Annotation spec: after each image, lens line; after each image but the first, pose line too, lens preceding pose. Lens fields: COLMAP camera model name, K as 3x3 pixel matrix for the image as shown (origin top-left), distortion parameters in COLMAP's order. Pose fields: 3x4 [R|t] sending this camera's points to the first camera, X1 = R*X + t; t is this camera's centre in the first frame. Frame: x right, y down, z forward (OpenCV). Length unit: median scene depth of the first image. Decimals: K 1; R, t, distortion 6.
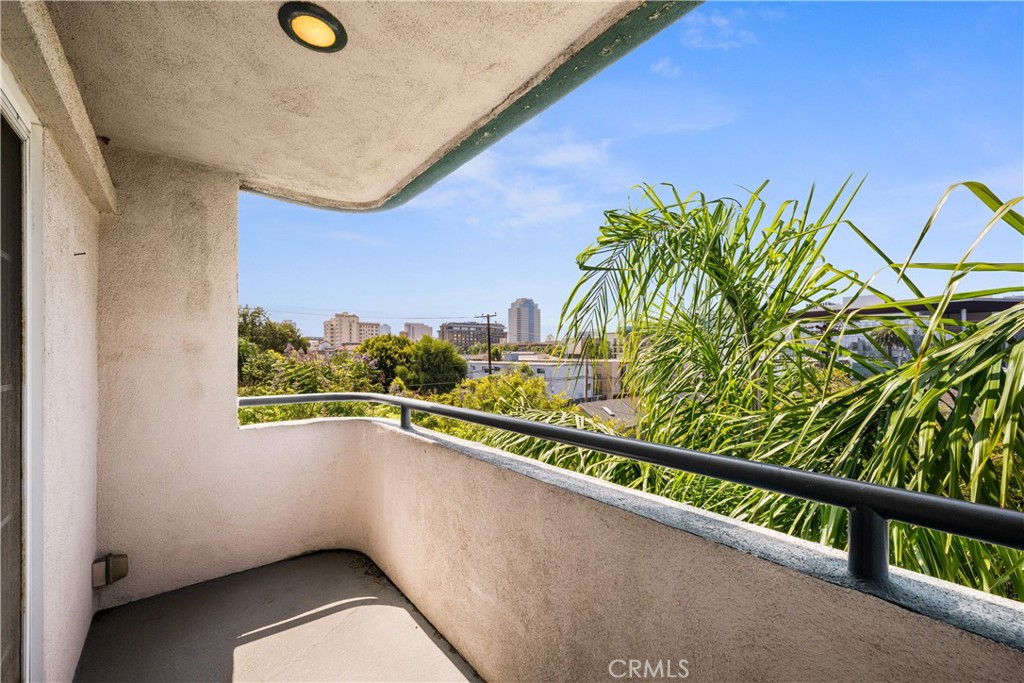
lens RADIAL K [[422.7, 0, 517.5], [0, 422.7, 347.1], [0, 0, 1]] dist [0.000176, 0.000306]
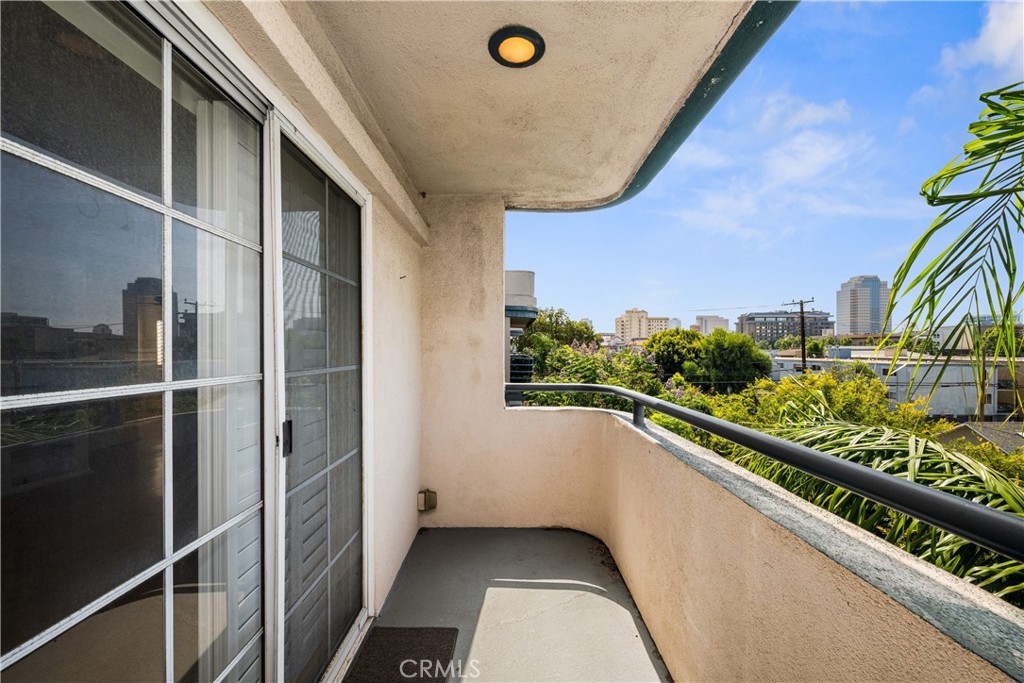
lens RADIAL K [[422.7, 0, 507.7], [0, 422.7, 346.2], [0, 0, 1]] dist [0.000176, 0.000306]
pose [[0.769756, -0.003095, -0.638331, 0.108524], [0.008981, 0.999942, 0.005982, 0.006748], [0.638275, -0.010337, 0.769739, 0.074669]]
